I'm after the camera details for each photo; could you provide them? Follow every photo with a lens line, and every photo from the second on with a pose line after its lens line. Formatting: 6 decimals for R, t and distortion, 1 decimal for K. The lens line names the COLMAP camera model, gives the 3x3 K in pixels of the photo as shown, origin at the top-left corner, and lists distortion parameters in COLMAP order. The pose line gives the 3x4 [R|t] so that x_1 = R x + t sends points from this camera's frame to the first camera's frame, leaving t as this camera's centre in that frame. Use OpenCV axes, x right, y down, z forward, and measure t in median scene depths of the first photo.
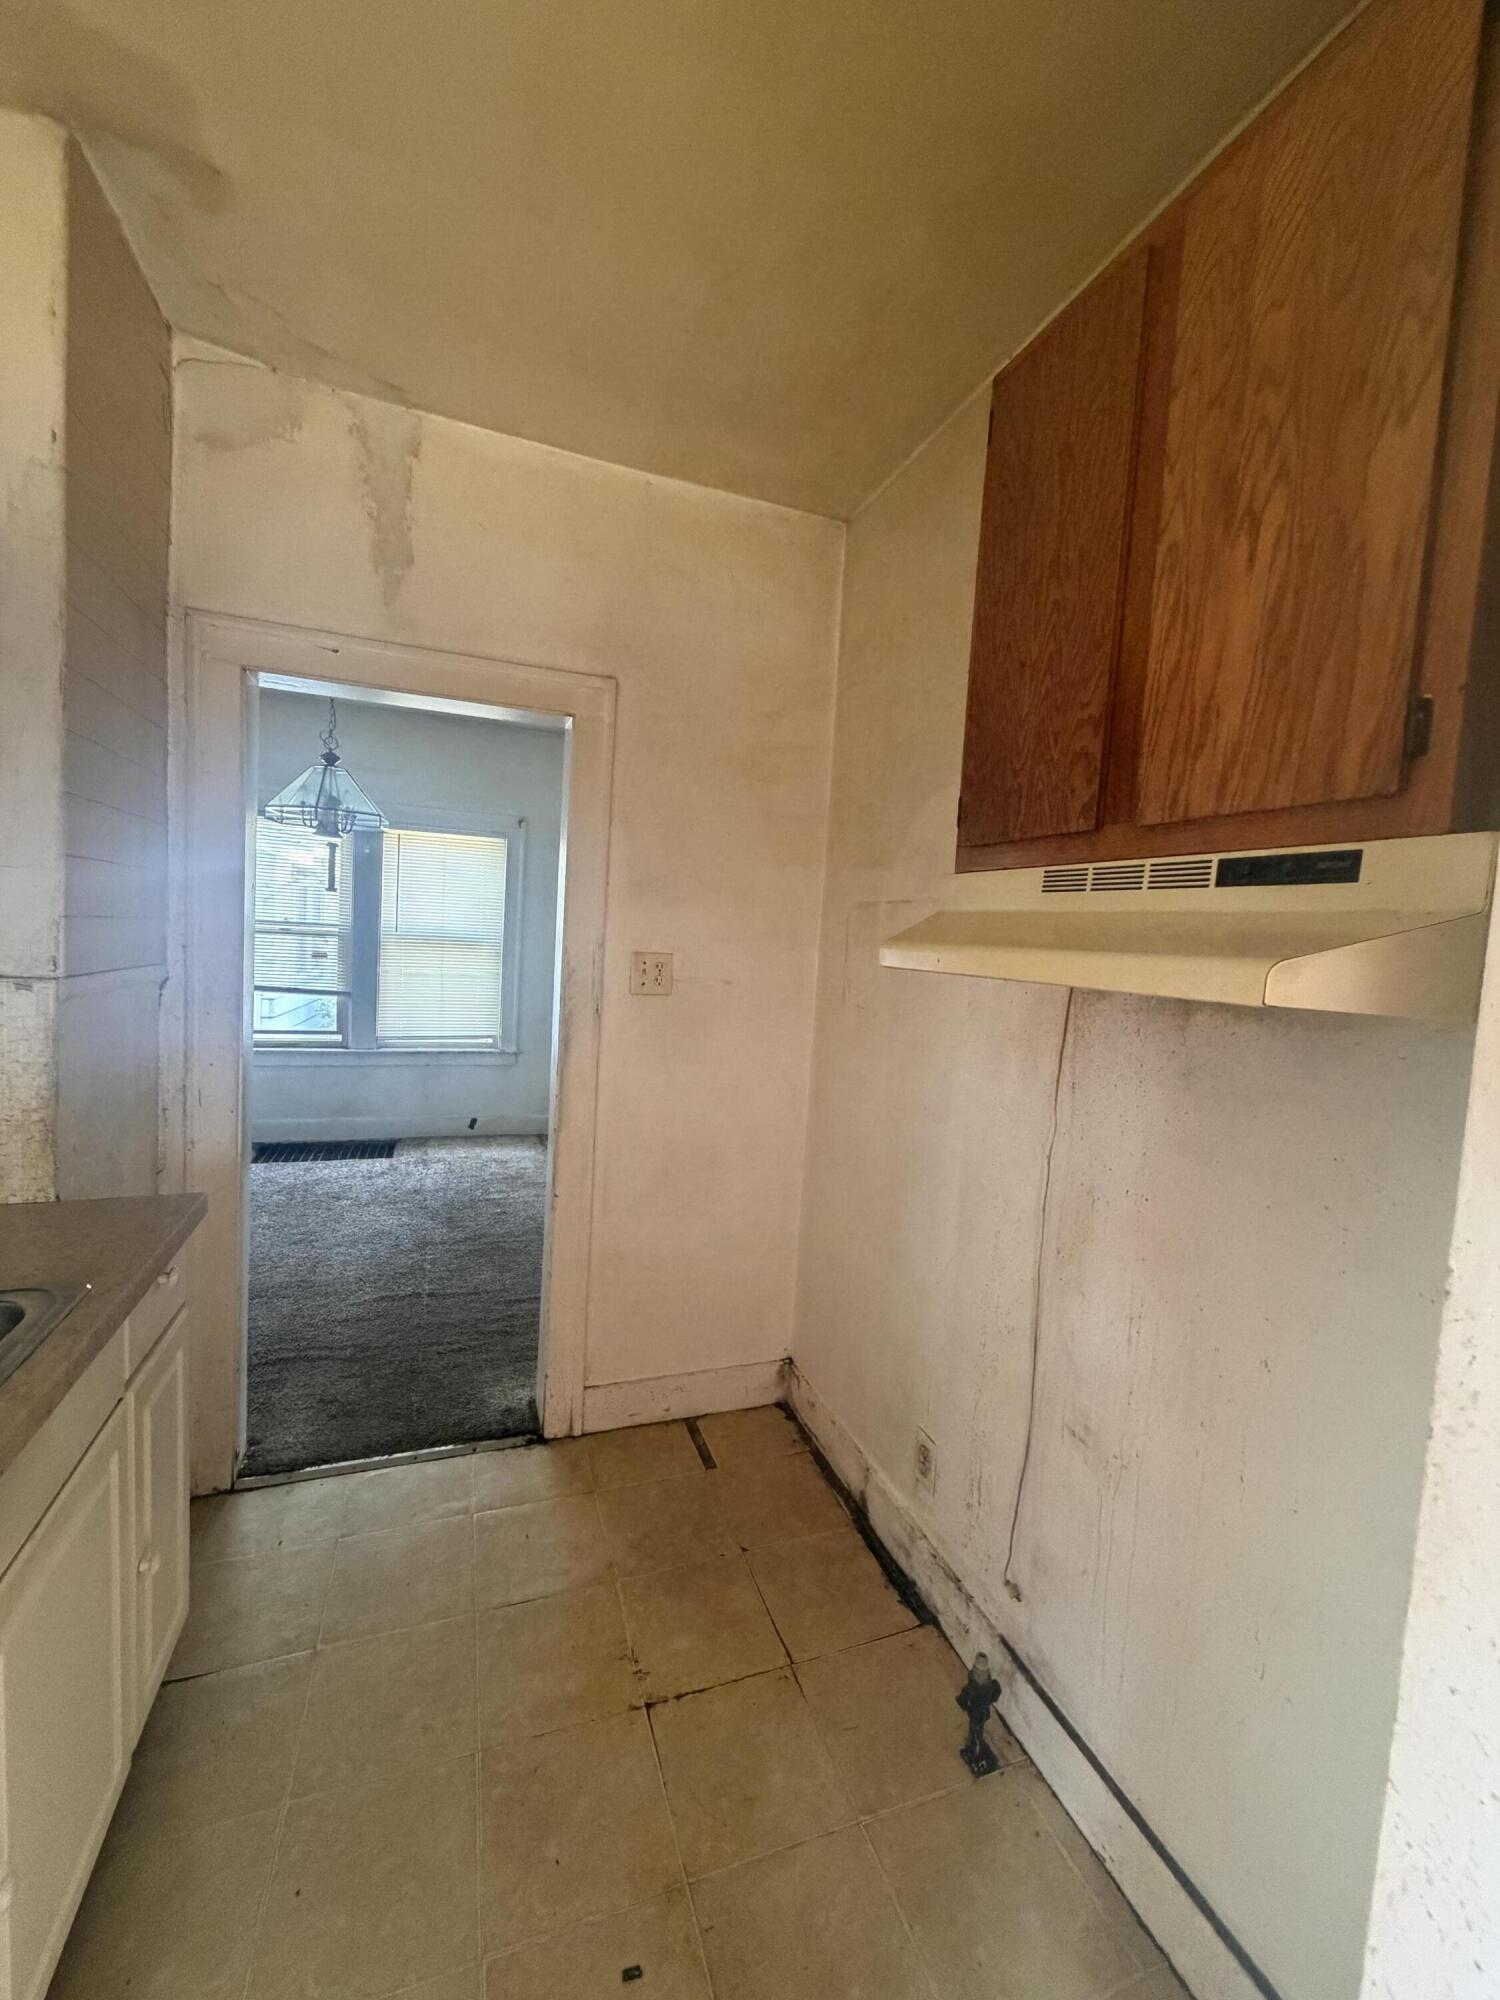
lens RADIAL K [[791.4, 0, 746.3], [0, 791.4, 998.0], [0, 0, 1]] dist [-0.003062, 0.000275]
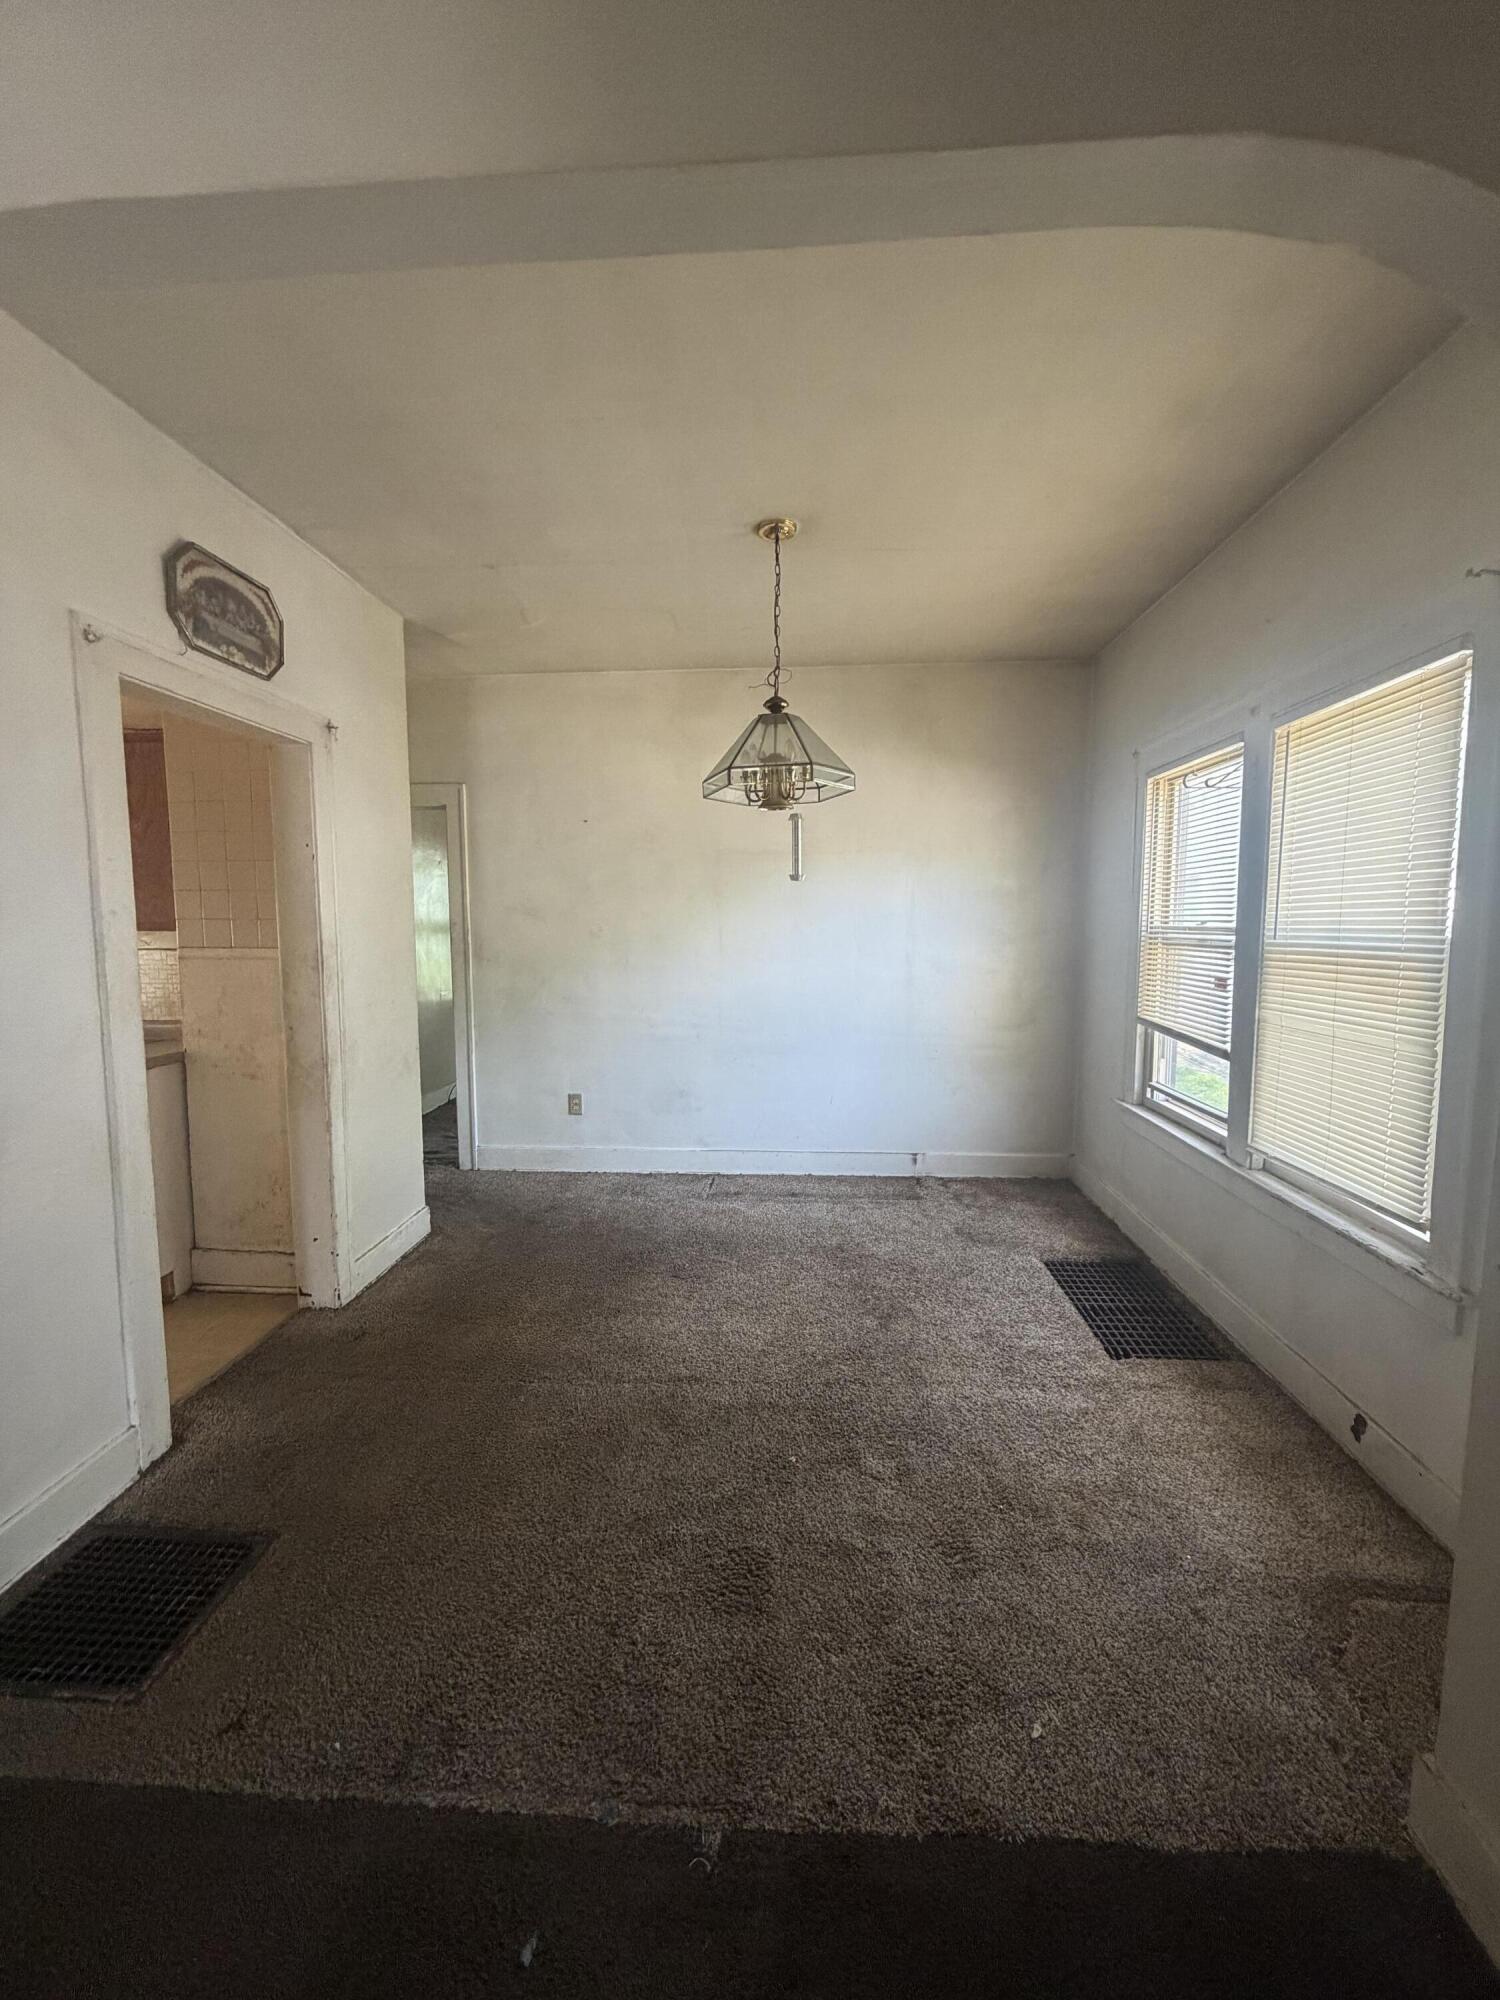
lens RADIAL K [[791.4, 0, 747.9], [0, 791.4, 998.6], [0, 0, 1]] dist [-0.003062, 0.000275]
pose [[-0.406870, 0.033688, -0.912865, 0.162019], [-0.089551, 0.993035, 0.076560, -0.069722], [0.909086, 0.112898, -0.401020, 1.139843]]
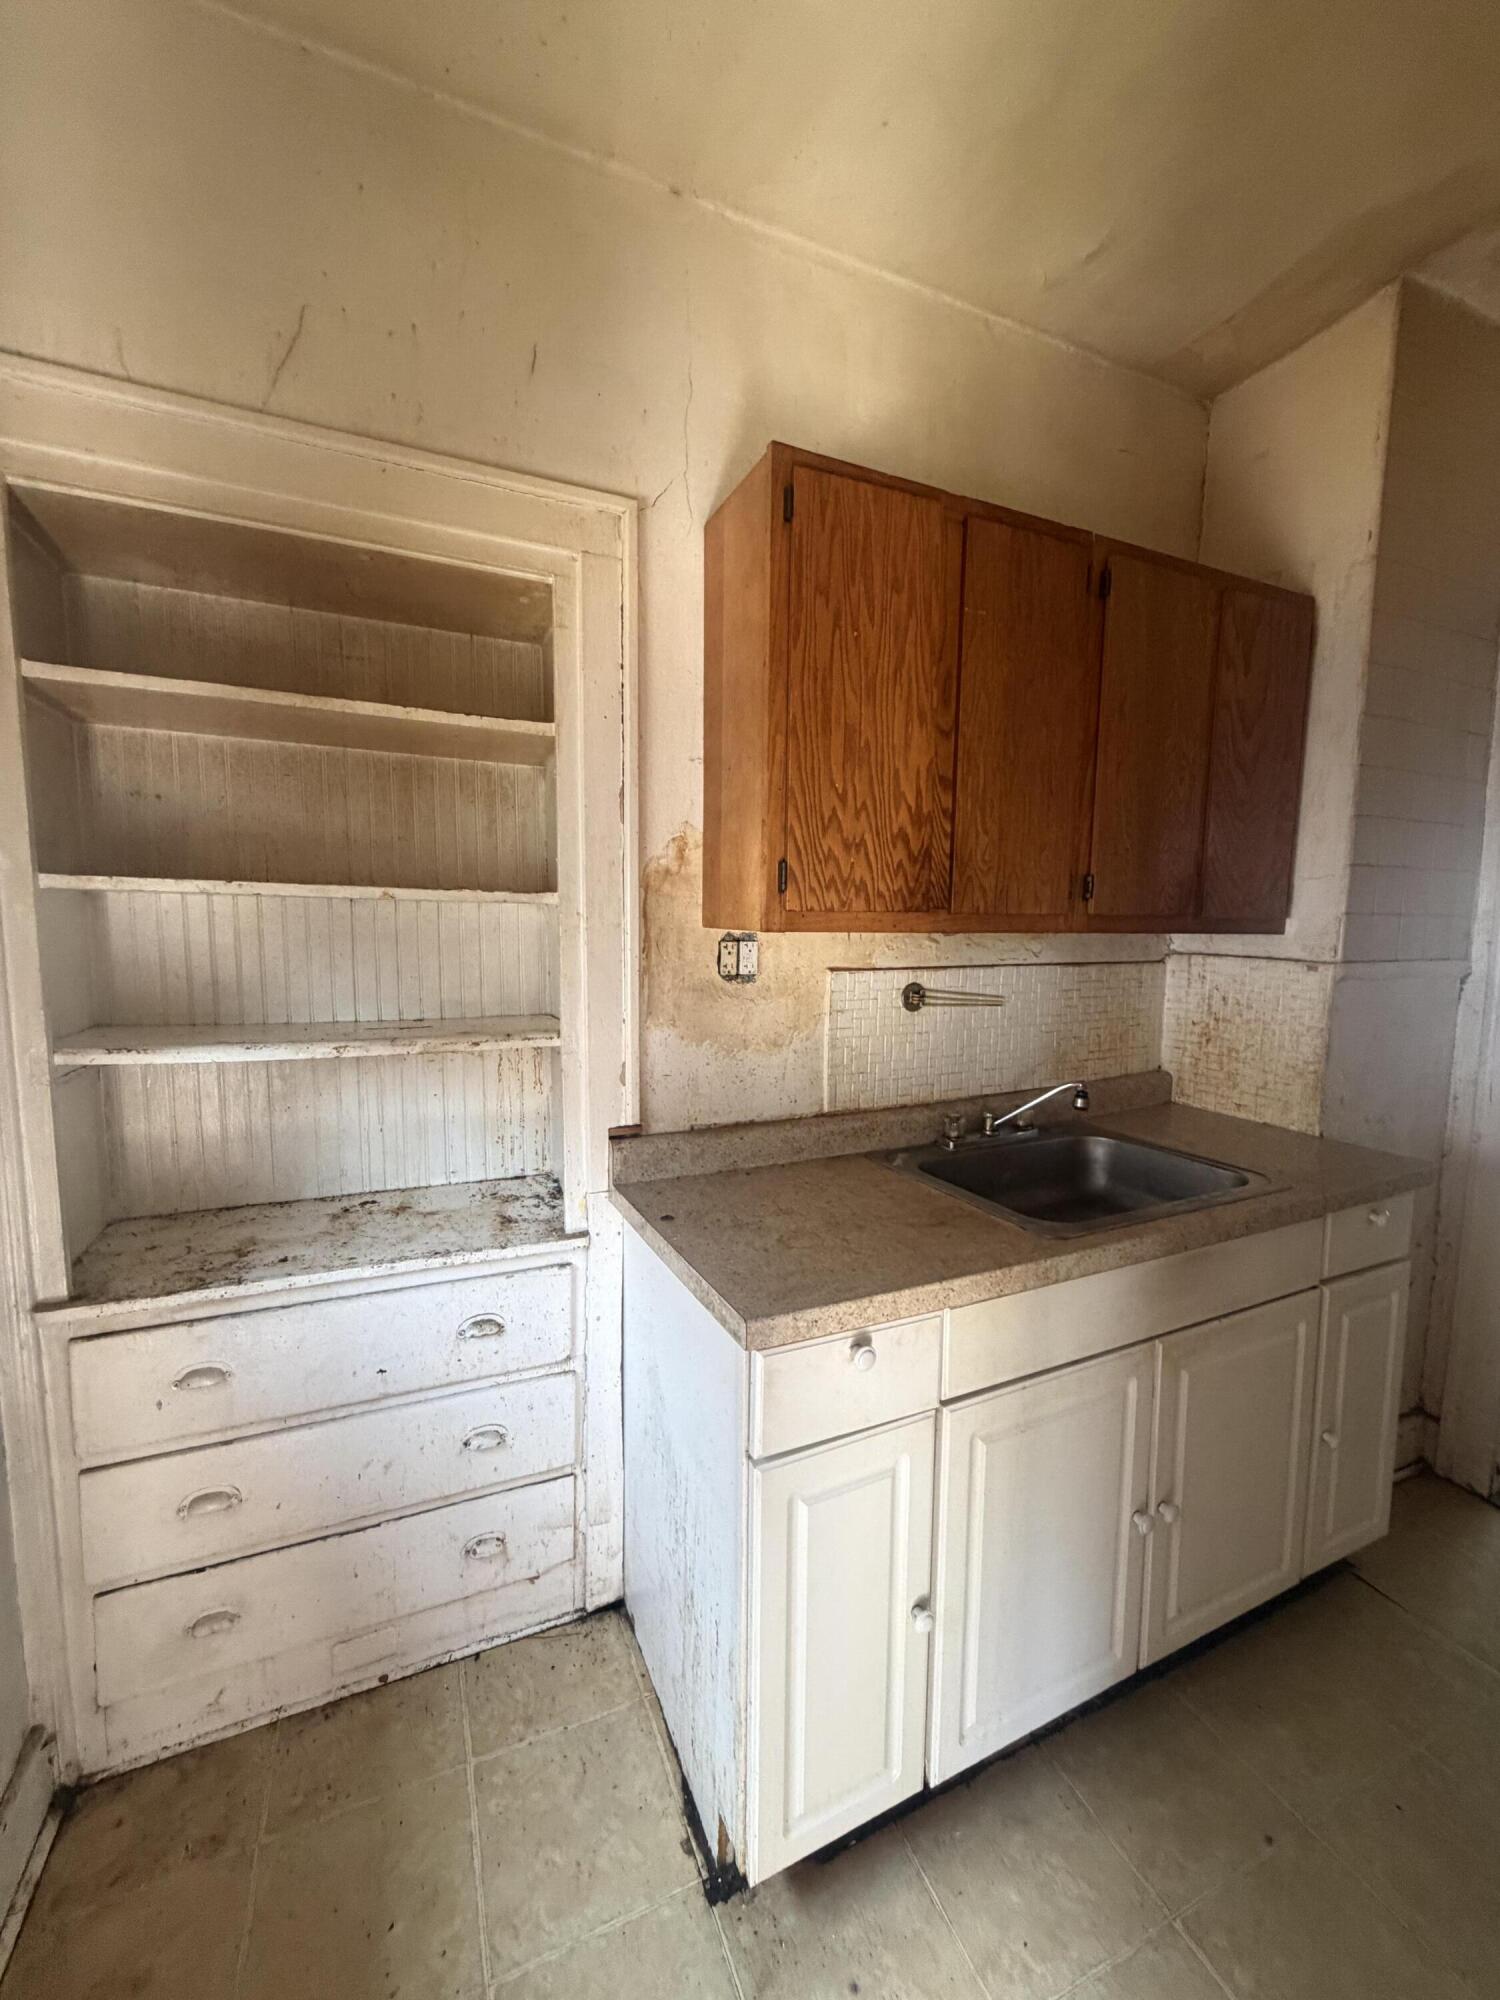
lens RADIAL K [[791.4, 0, 751.8], [0, 791.4, 998.0], [0, 0, 1]] dist [-0.003062, 0.000275]
pose [[0.069449, 0.040245, -0.996773, 0.292649], [-0.075205, 0.996554, 0.034996, 0.050695], [0.994747, 0.072532, 0.072236, -0.023332]]
